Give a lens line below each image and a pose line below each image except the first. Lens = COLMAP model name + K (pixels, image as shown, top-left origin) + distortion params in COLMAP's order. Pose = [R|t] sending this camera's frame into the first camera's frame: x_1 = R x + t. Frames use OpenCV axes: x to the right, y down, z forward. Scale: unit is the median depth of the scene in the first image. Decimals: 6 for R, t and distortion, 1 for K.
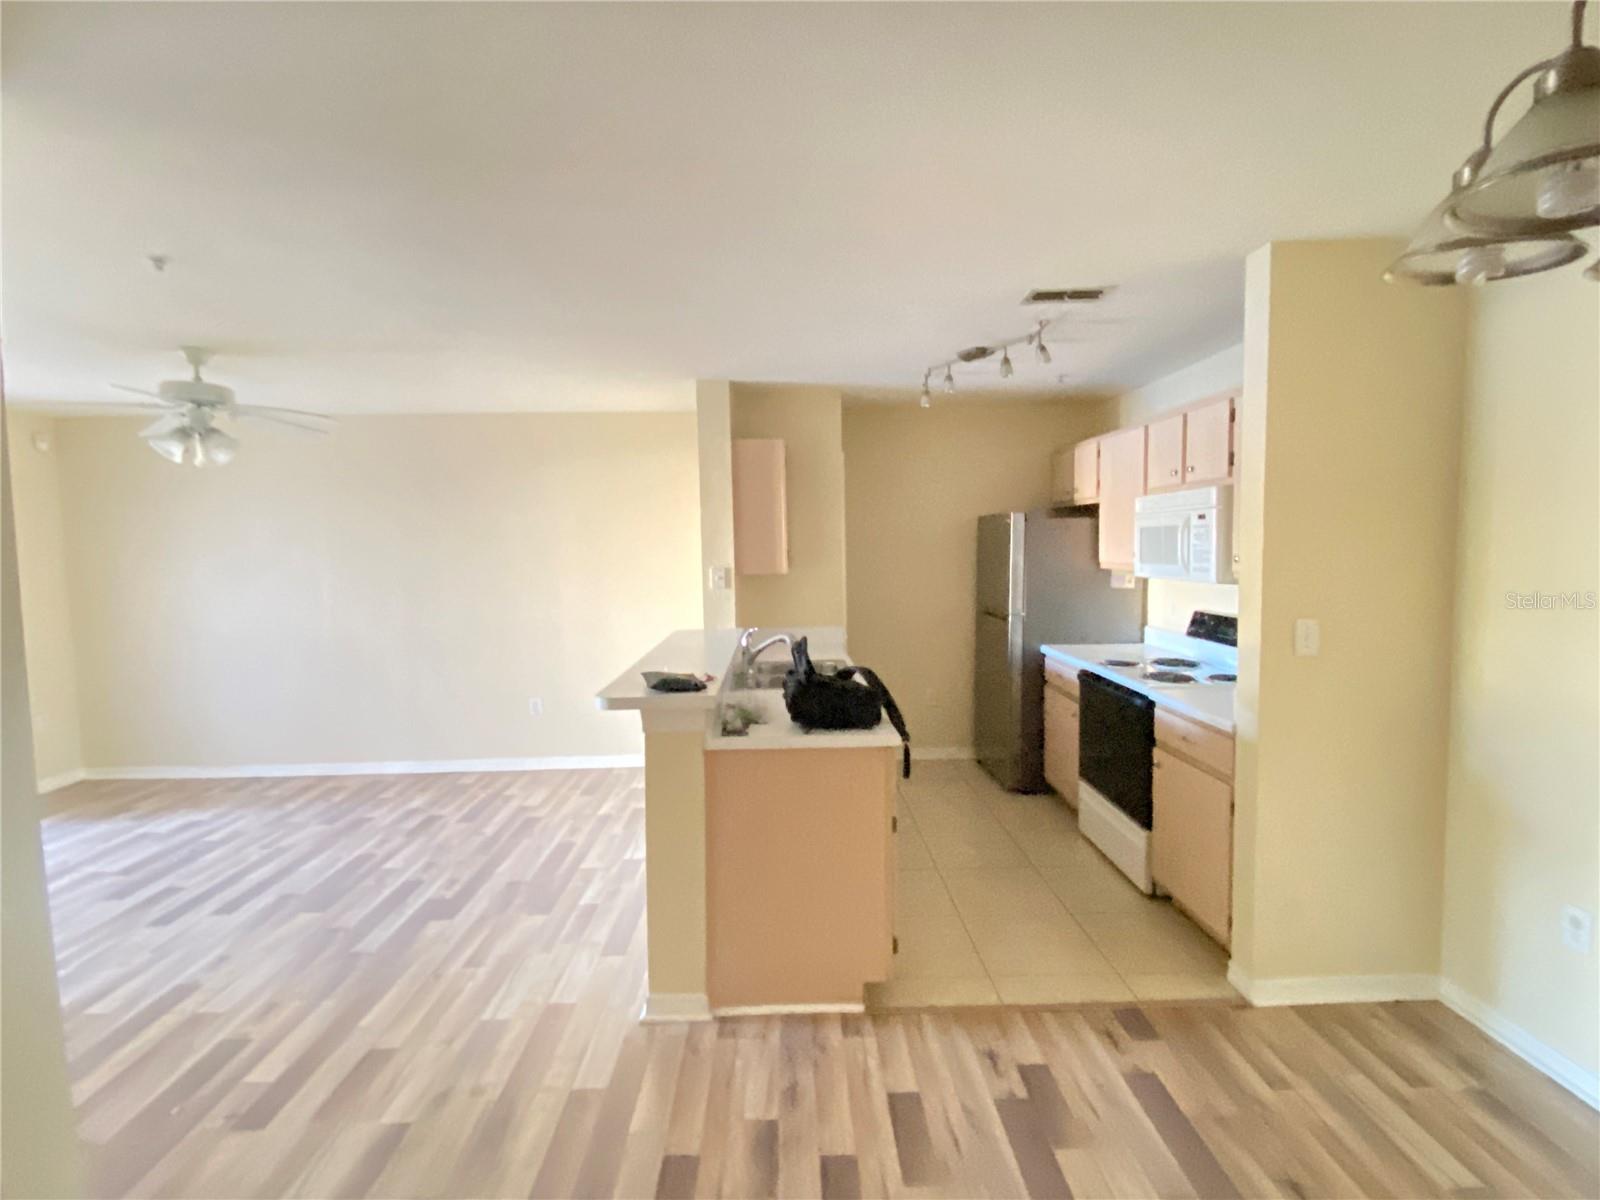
lens RADIAL K [[786.7, 0, 800.0], [0, 786.7, 600.0], [0, 0, 1]] dist [0.021847, -0.028487]
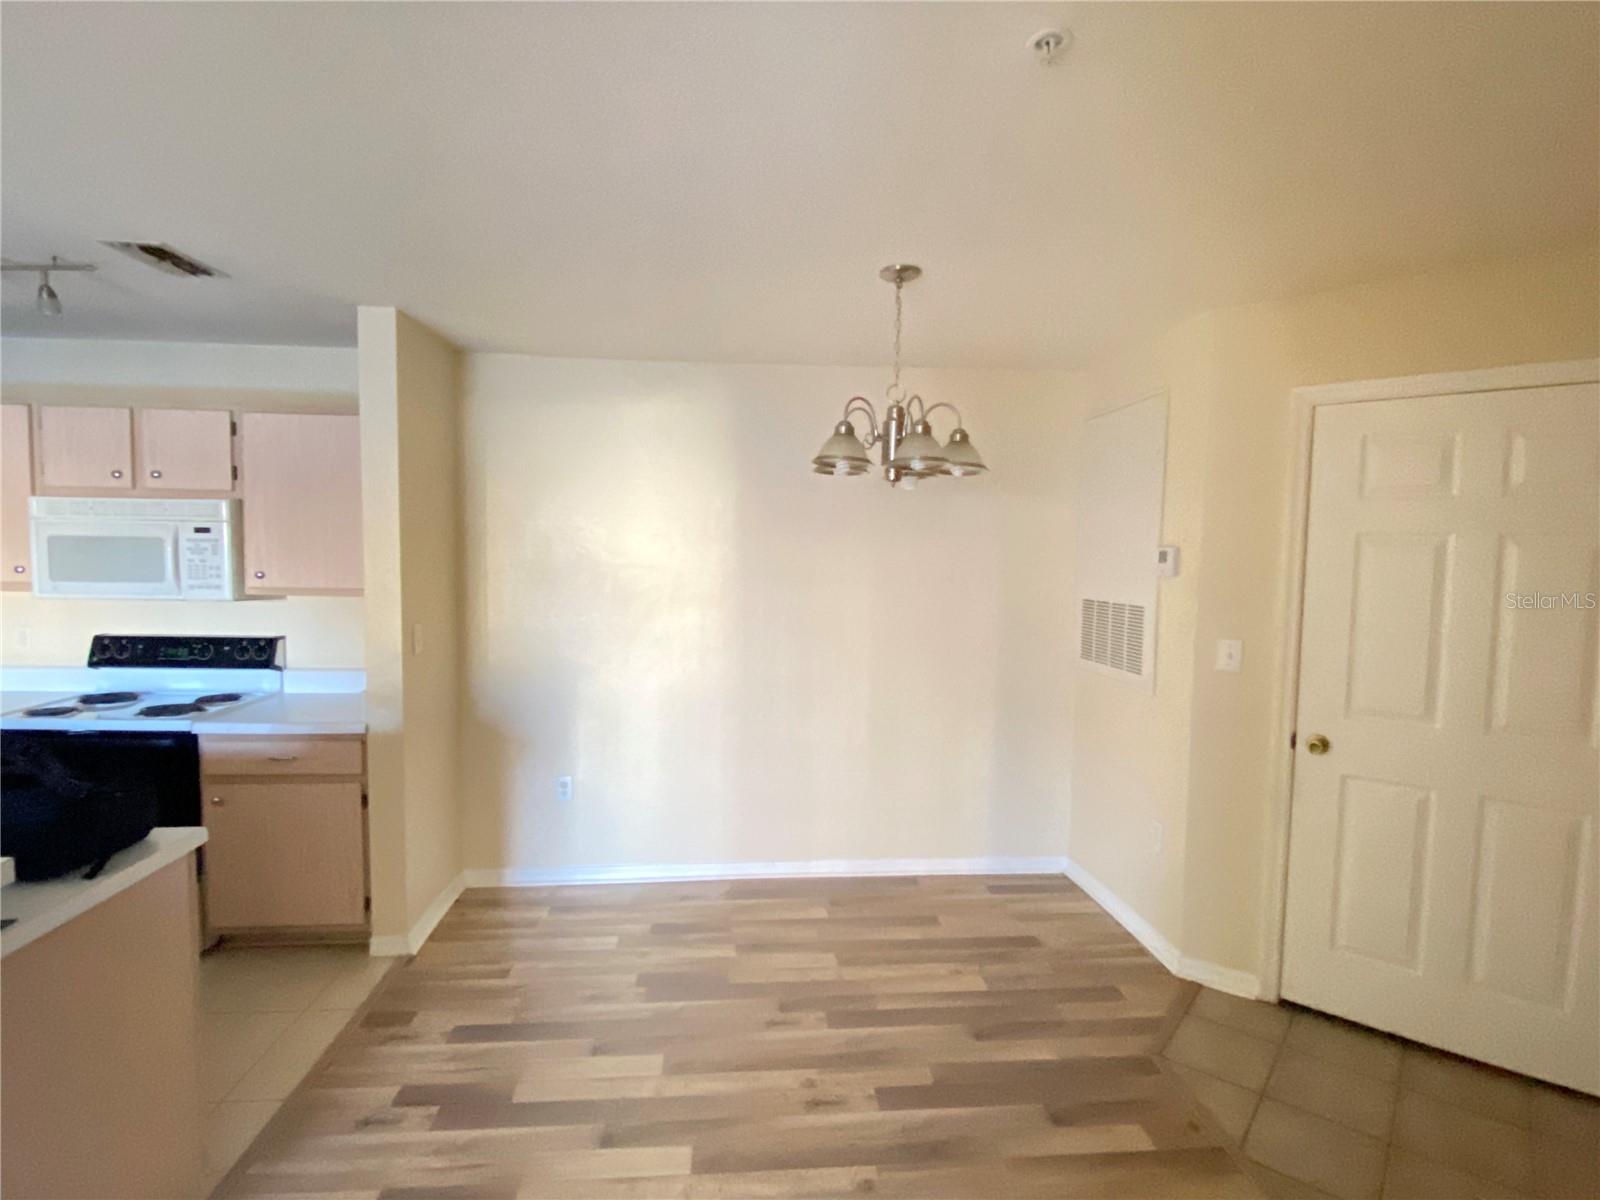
lens RADIAL K [[786.7, 0, 800.0], [0, 786.7, 600.0], [0, 0, 1]] dist [0.021847, -0.028487]
pose [[-0.070770, -0.052116, 0.996130, -0.408647], [0.055124, 0.996904, 0.056073, -0.031676], [-0.995968, 0.058879, -0.067678, 0.318563]]
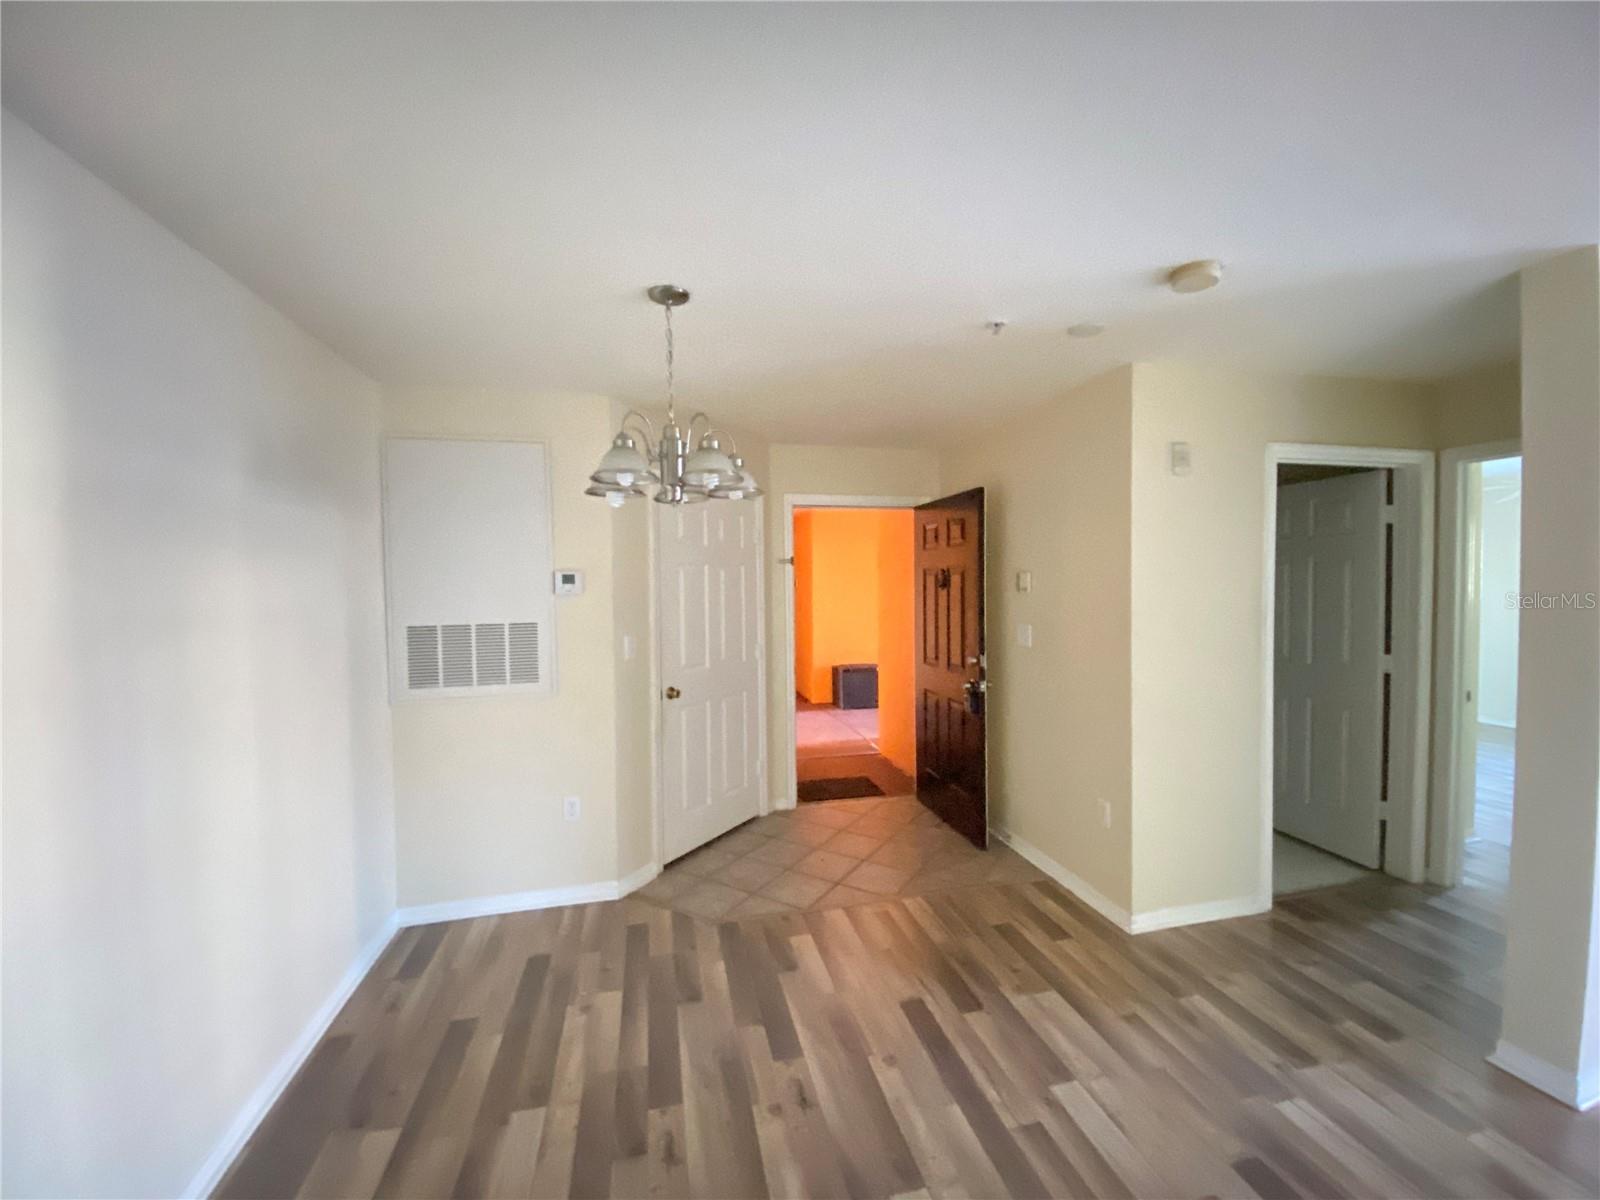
lens RADIAL K [[646.6, 0, 800.0], [0, 646.6, 600.0], [0, 0, 1]] dist [-0.001328, -0.009176]
pose [[-0.975590, 0.032208, -0.217227, 0.248608], [0.011710, 0.995408, 0.095000, -0.055568], [0.219289, 0.090137, -0.971487, 0.730869]]
